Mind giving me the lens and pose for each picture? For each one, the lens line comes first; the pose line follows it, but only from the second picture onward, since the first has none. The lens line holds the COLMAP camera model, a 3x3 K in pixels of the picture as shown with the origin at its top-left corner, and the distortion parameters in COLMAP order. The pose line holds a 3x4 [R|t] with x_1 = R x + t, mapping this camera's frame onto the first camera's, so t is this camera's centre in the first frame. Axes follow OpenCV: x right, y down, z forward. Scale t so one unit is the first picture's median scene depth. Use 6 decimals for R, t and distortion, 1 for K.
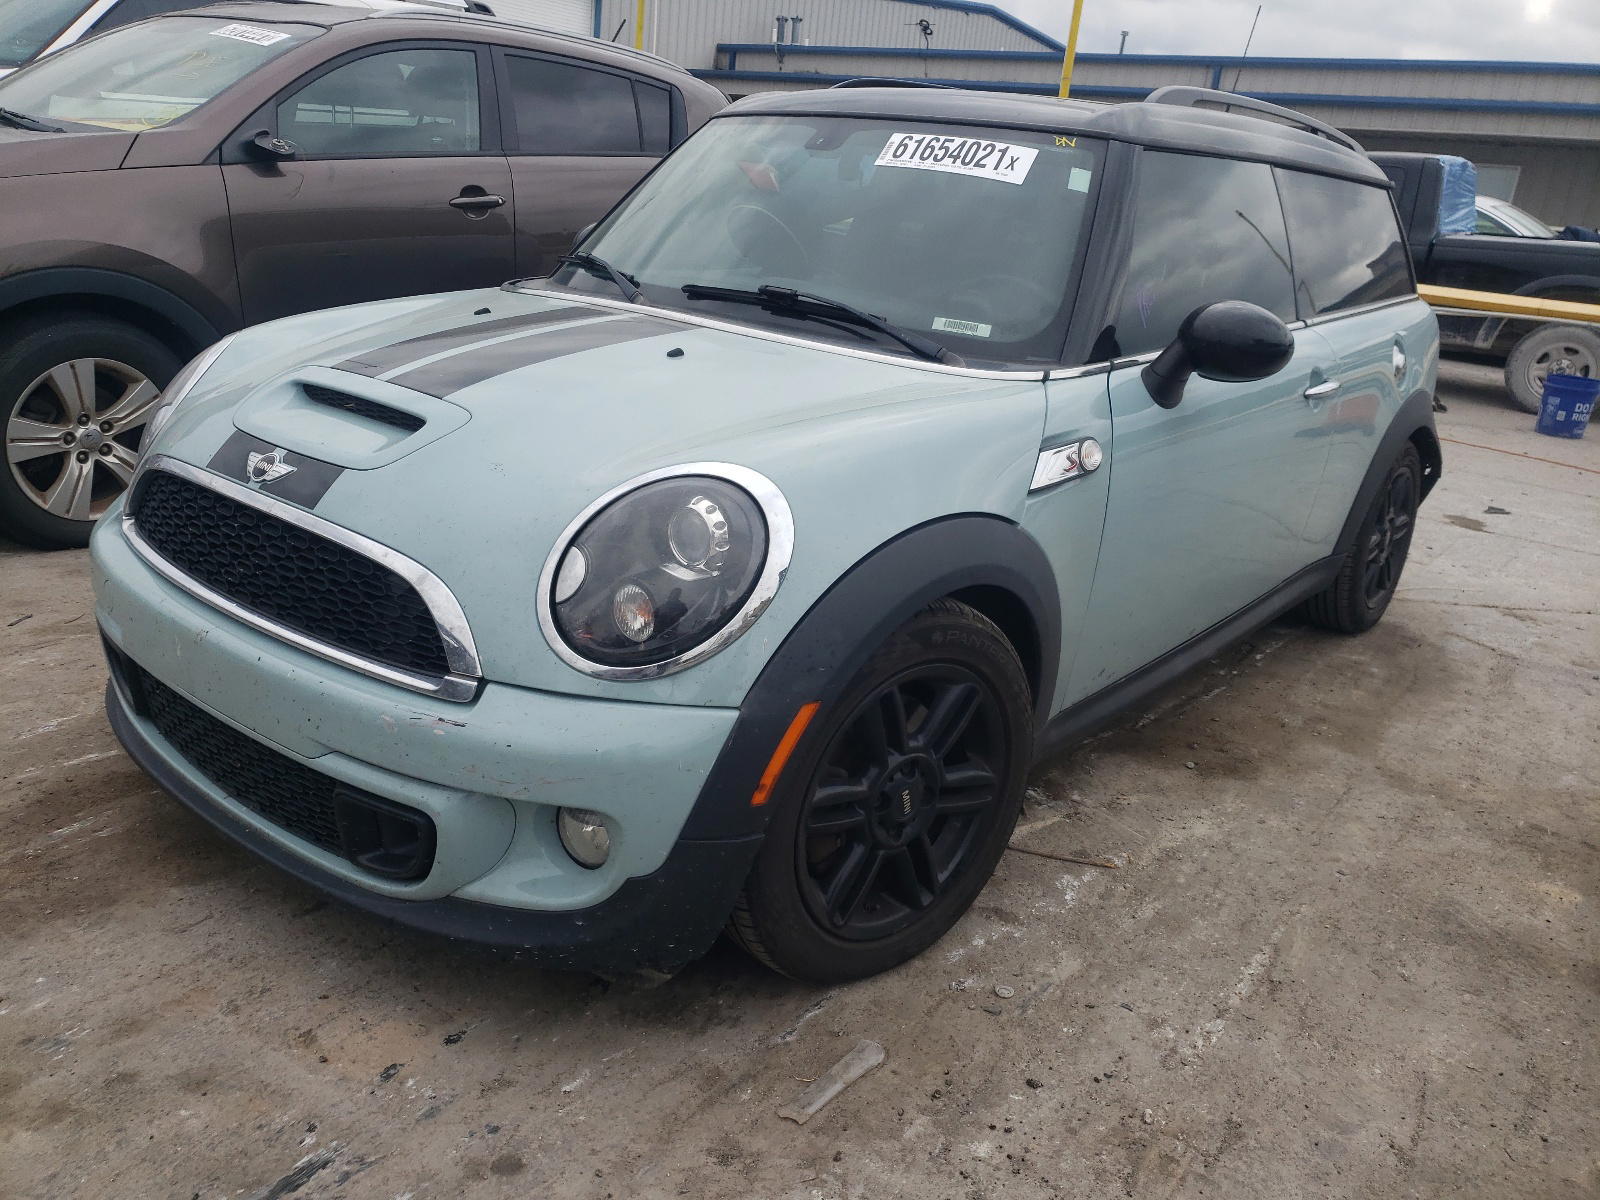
lens RADIAL K [[1204.9, 0, 800.0], [0, 1204.9, 600.0], [0, 0, 1]] dist [0.029765, 0.000299]
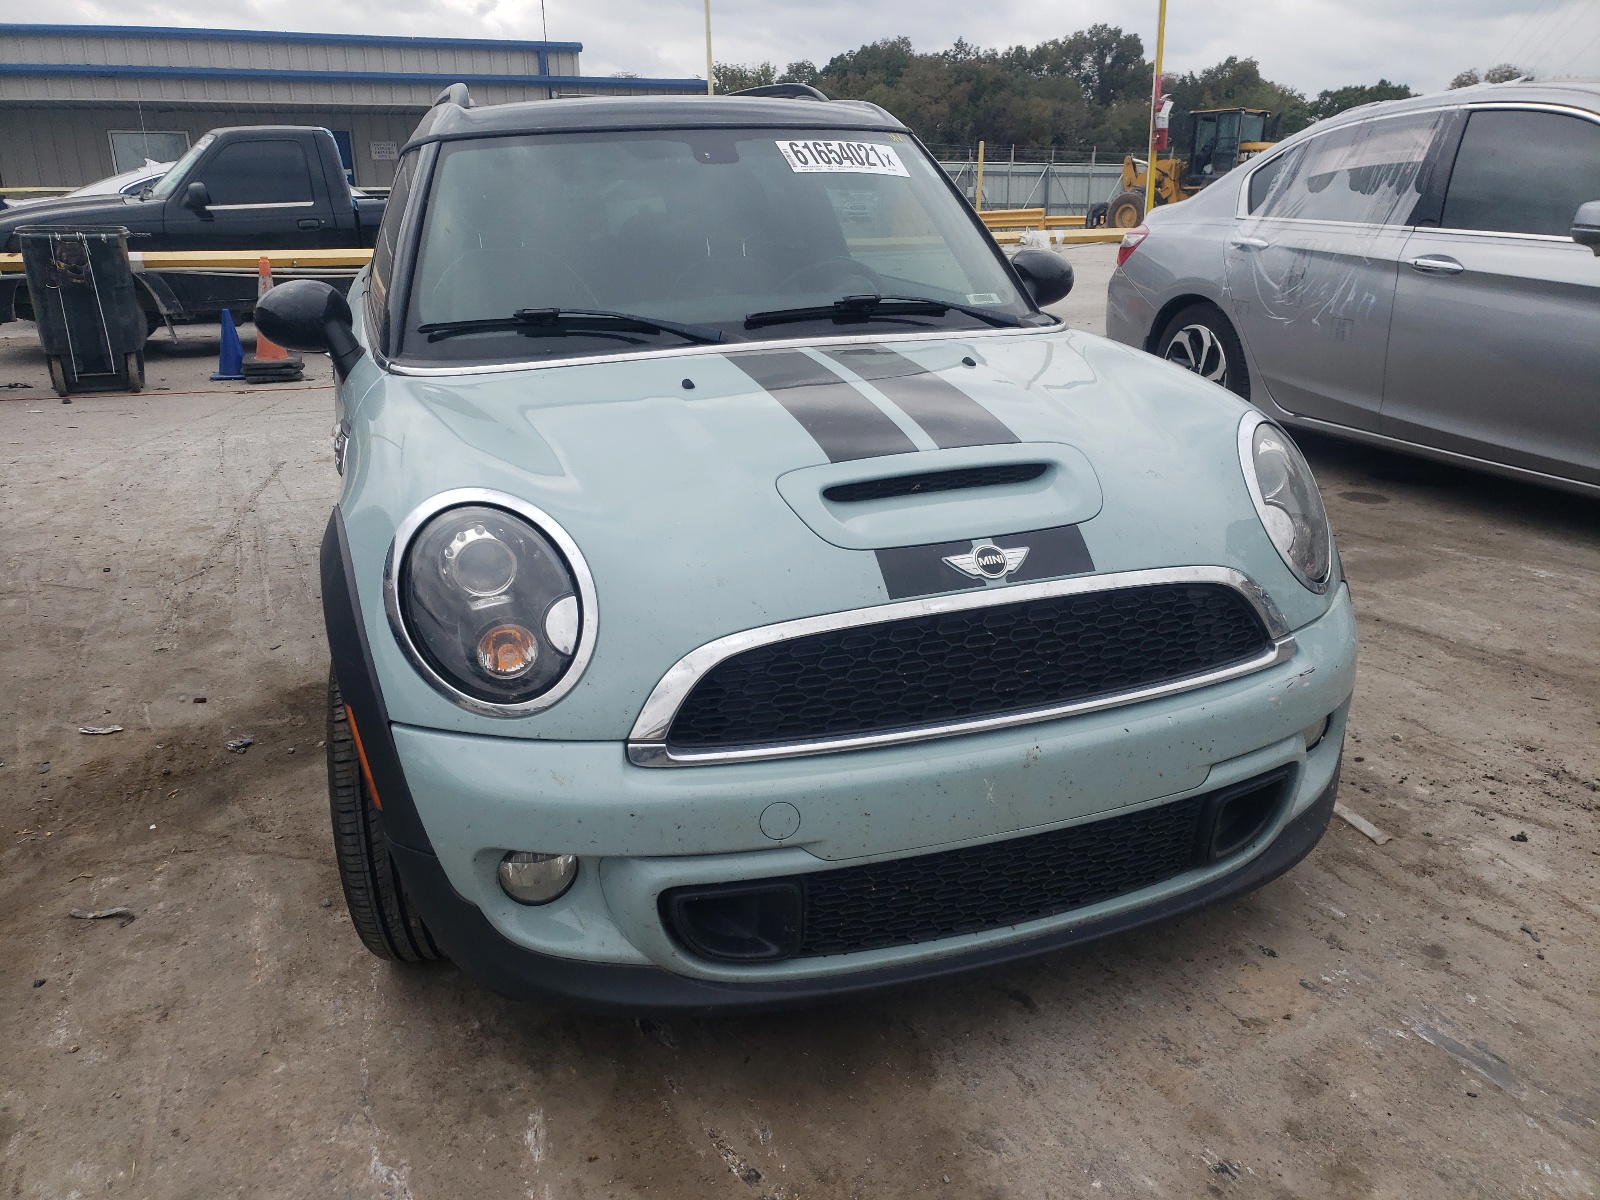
lens RADIAL K [[1197.2, 0, 809.7], [0, 1197.2, 606.2], [0, 0, 1]] dist [0.000440, 0.039313]
pose [[0.517536, -0.361610, 0.775496, -1.206762], [0.333271, 0.919929, 0.206547, -0.305964], [-0.788091, 0.151555, 0.596610, 0.572807]]
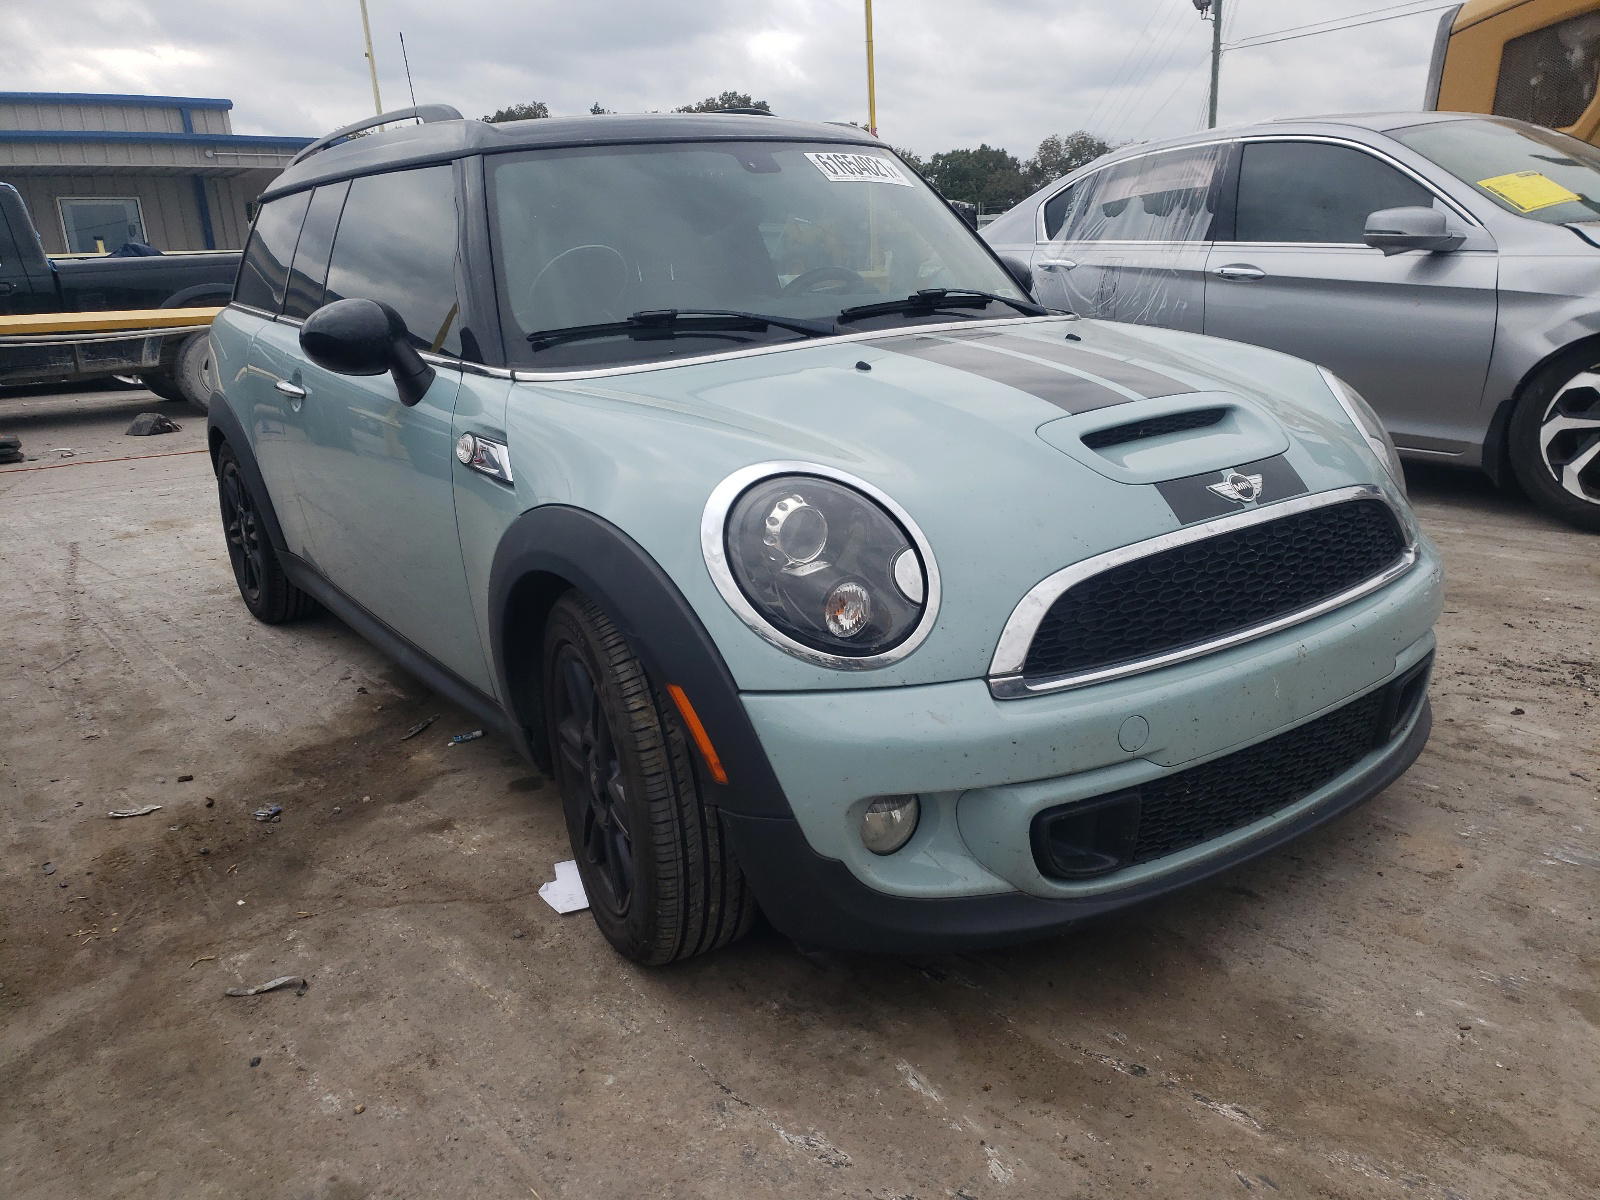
lens RADIAL K [[1197.2, 0, 809.7], [0, 1197.2, 606.2], [0, 0, 1]] dist [0.000440, 0.039313]
pose [[0.263722, -0.366965, 0.892069, -1.464069], [0.374668, 0.891165, 0.255831, -0.411946], [-0.888862, 0.266761, 0.372510, 0.965778]]
